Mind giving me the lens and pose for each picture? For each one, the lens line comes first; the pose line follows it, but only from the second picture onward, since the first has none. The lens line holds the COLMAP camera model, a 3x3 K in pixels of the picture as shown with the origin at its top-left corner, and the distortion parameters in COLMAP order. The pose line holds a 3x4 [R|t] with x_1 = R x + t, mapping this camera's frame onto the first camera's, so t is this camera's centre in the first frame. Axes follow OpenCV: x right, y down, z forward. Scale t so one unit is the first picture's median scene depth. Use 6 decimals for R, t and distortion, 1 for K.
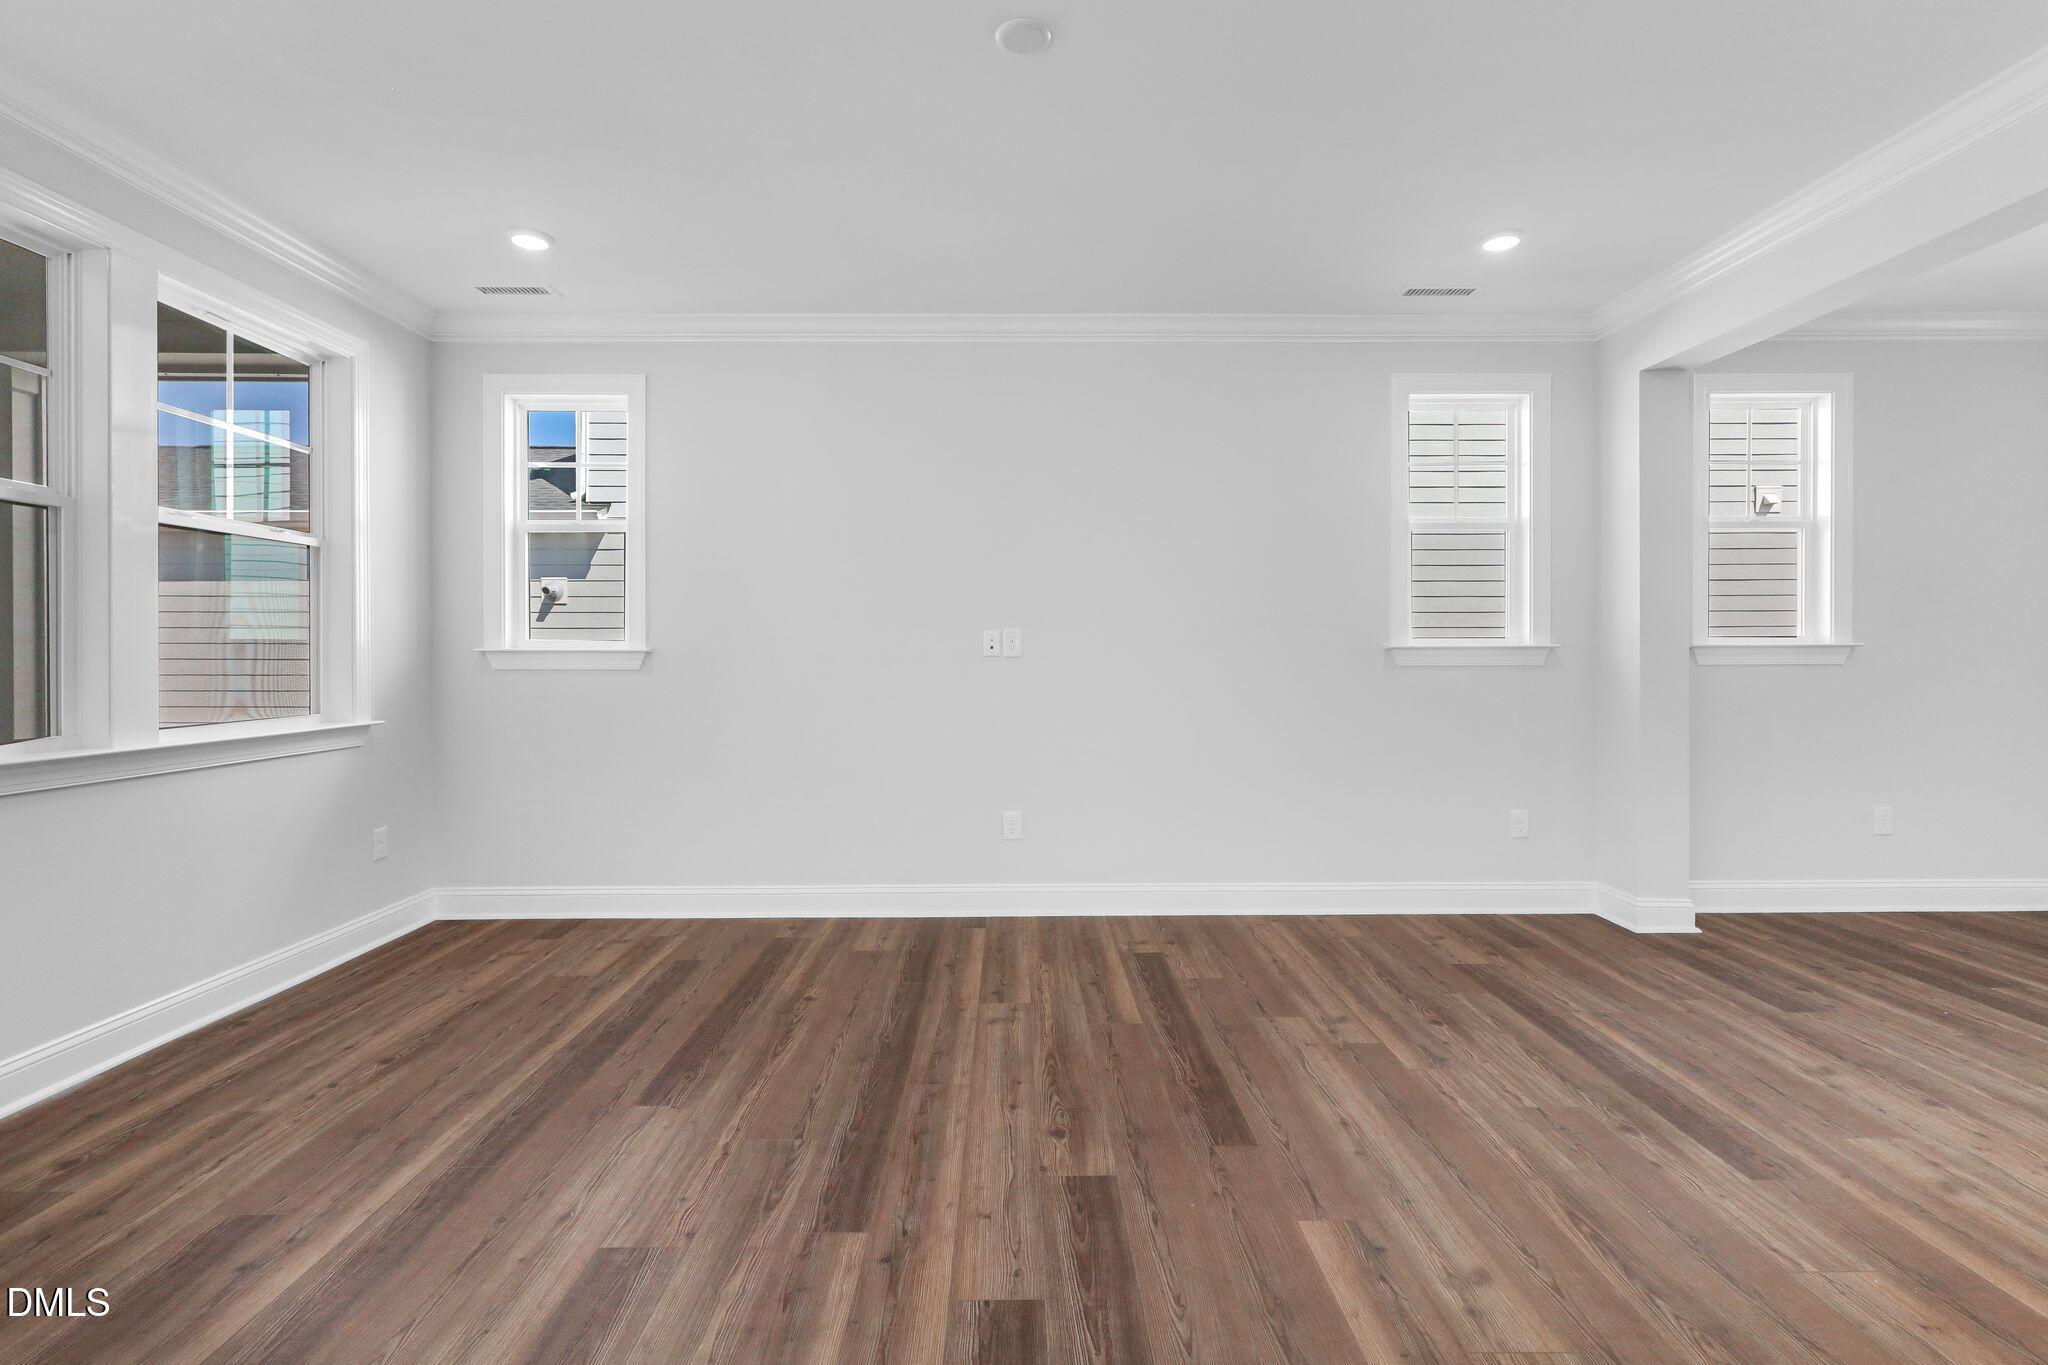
lens RADIAL K [[958.2, 0, 1023.0], [0, 958.2, 656.0], [0, 0, 1]] dist [0.000408, 0.001581]
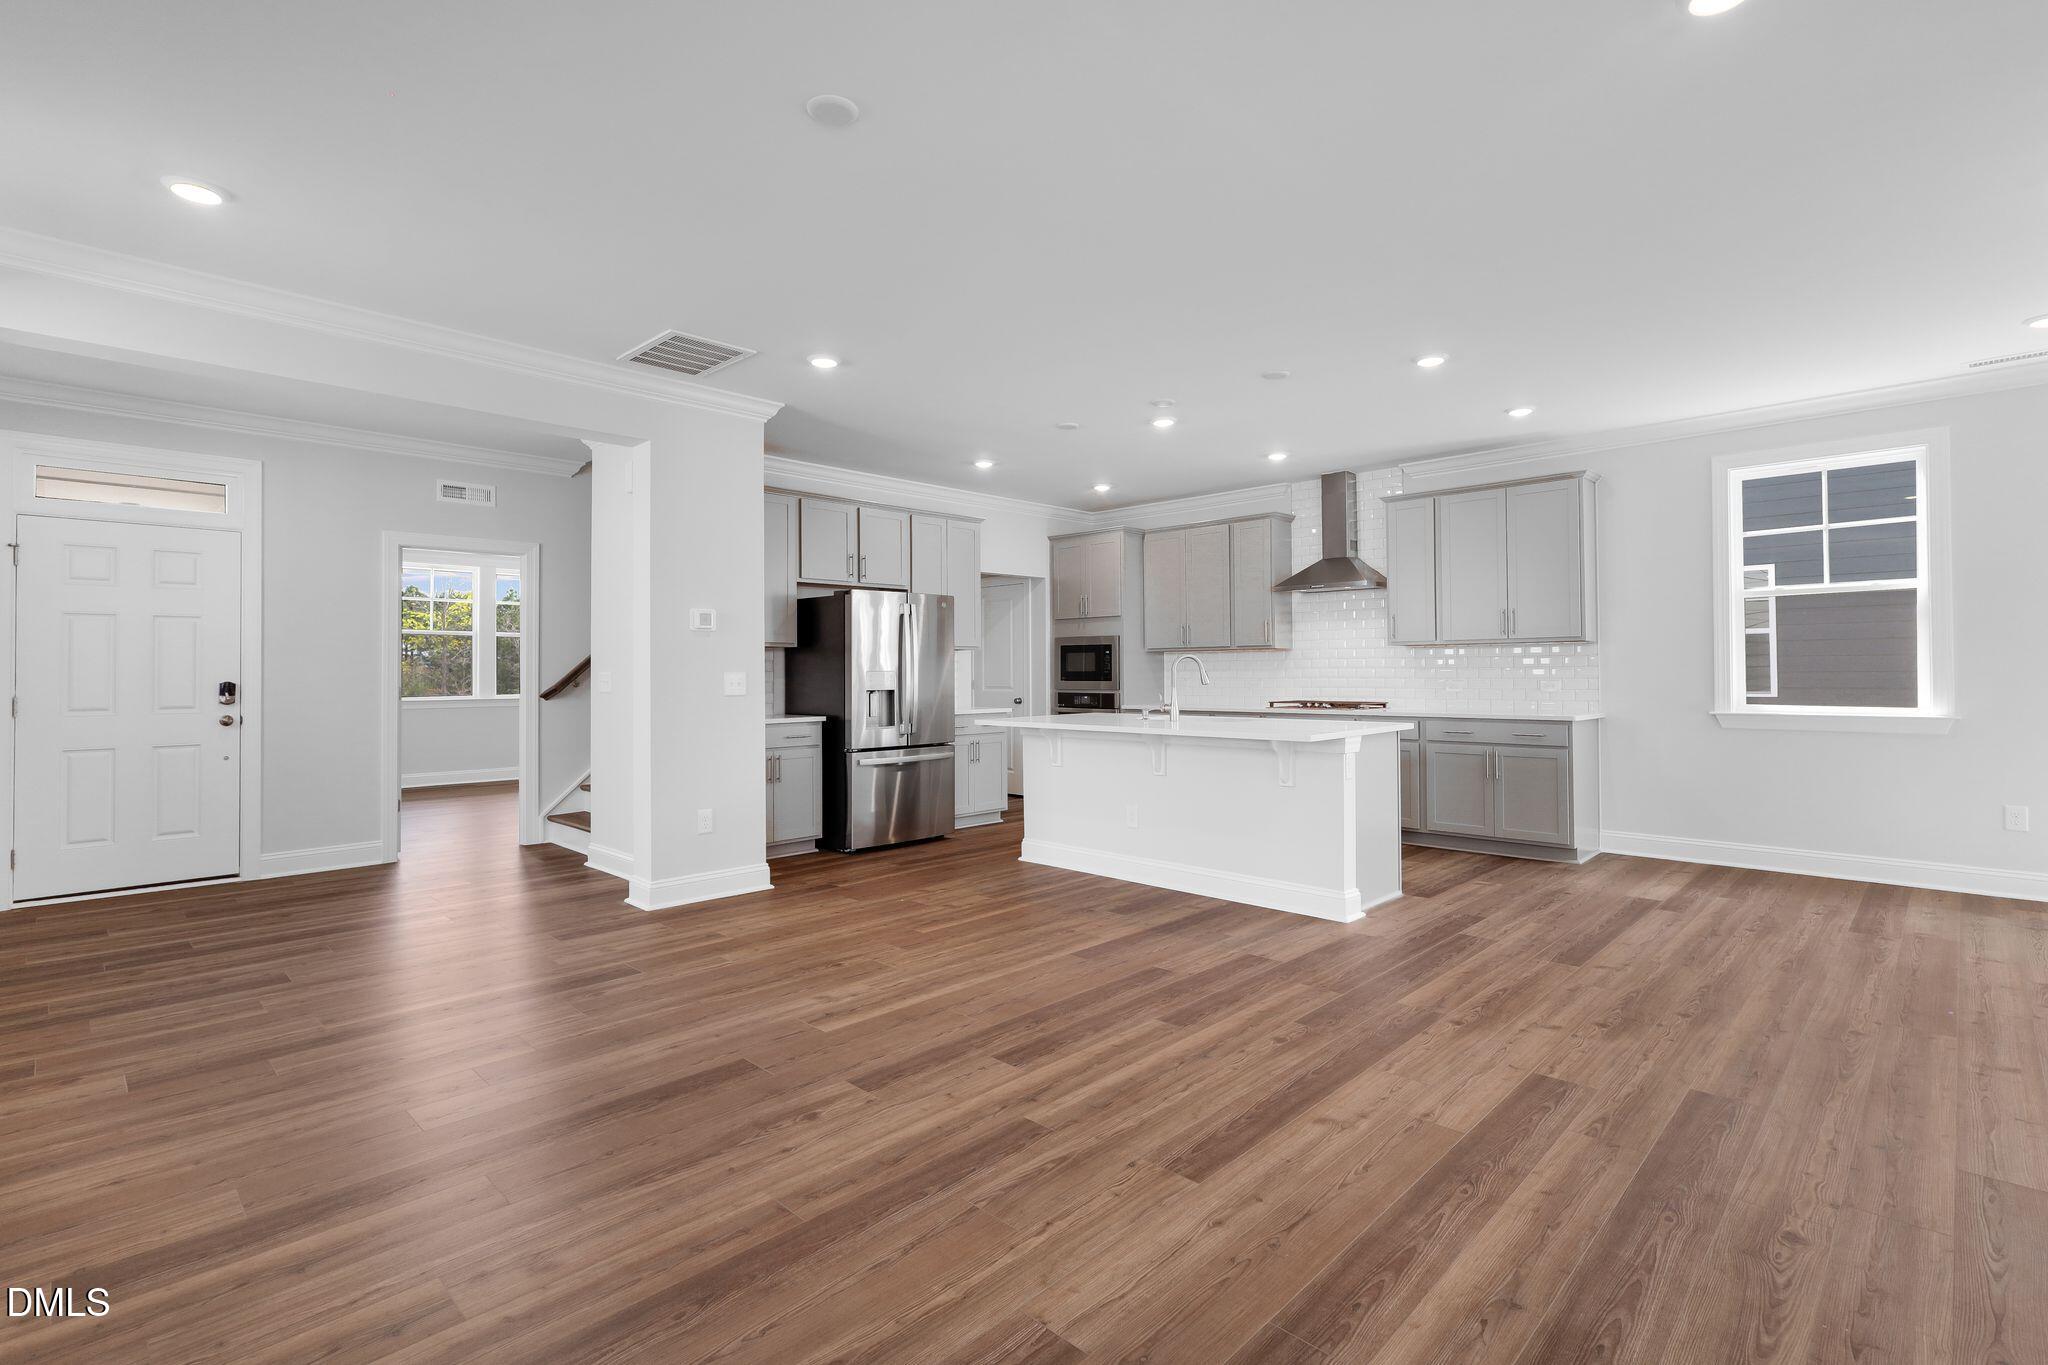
lens RADIAL K [[948.8, 0, 1022.7], [0, 948.8, 663.8], [0, 0, 1]] dist [-0.000752, 0.000795]
pose [[-0.705864, 0.012431, 0.708238, -0.656212], [0.008810, 0.999923, -0.008771, -0.002054], [-0.708293, 0.000049, -0.705919, 1.158456]]
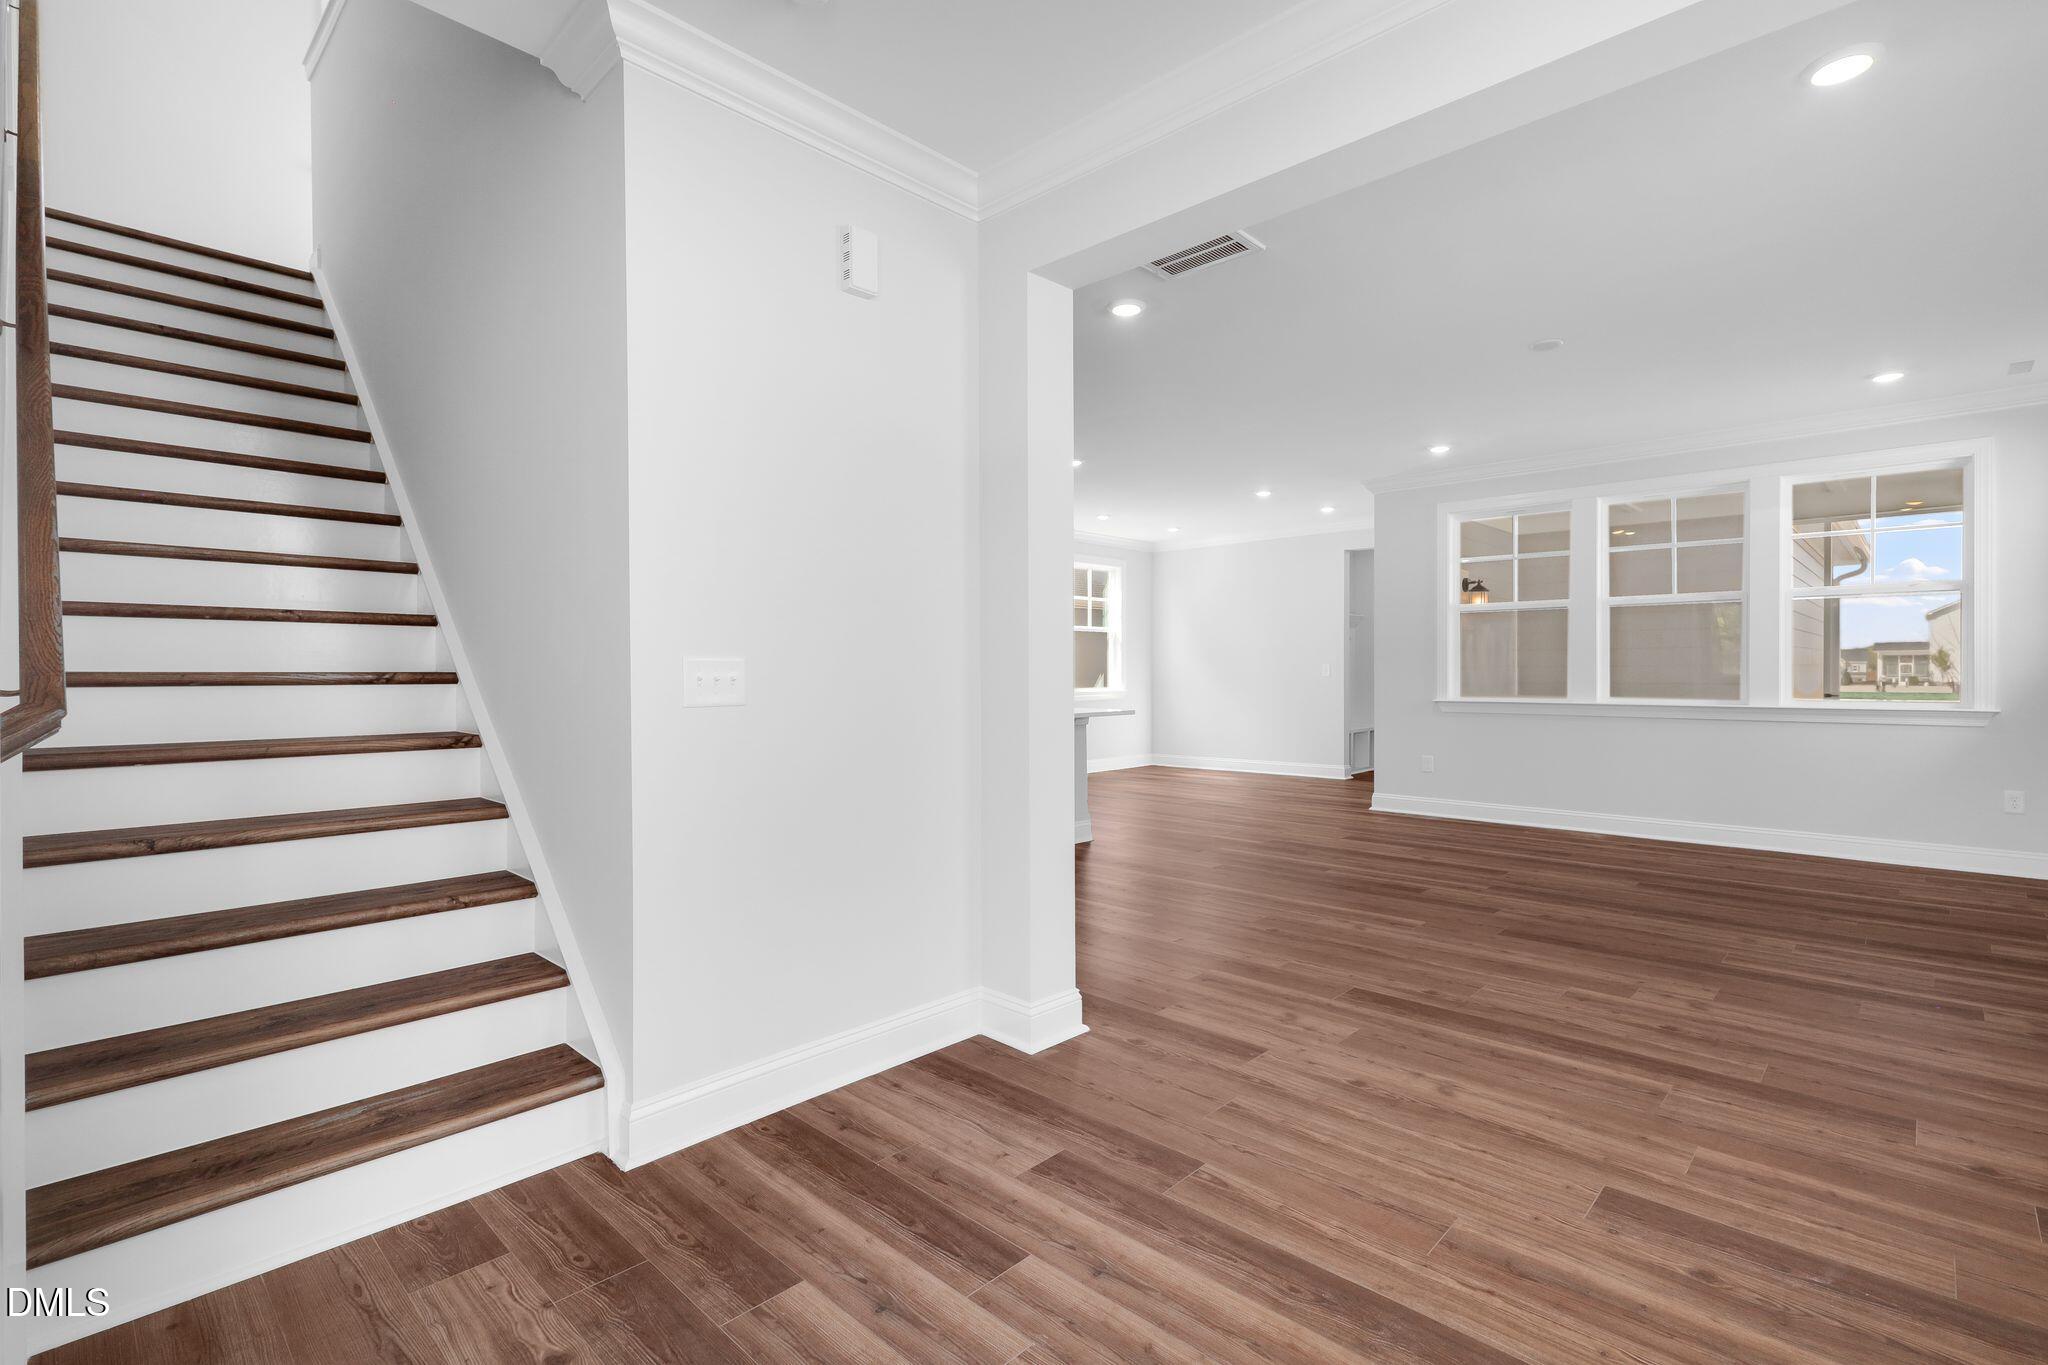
lens RADIAL K [[940.5, 0, 1024.0], [0, 940.5, 682.5], [0, 0, 1]] dist [0.001539, 0.000037]
pose [[-0.700973, 0.014100, -0.713048, 1.519527], [0.004374, 0.999871, 0.015472, 0.001427], [0.713174, 0.007726, -0.700944, 1.142250]]
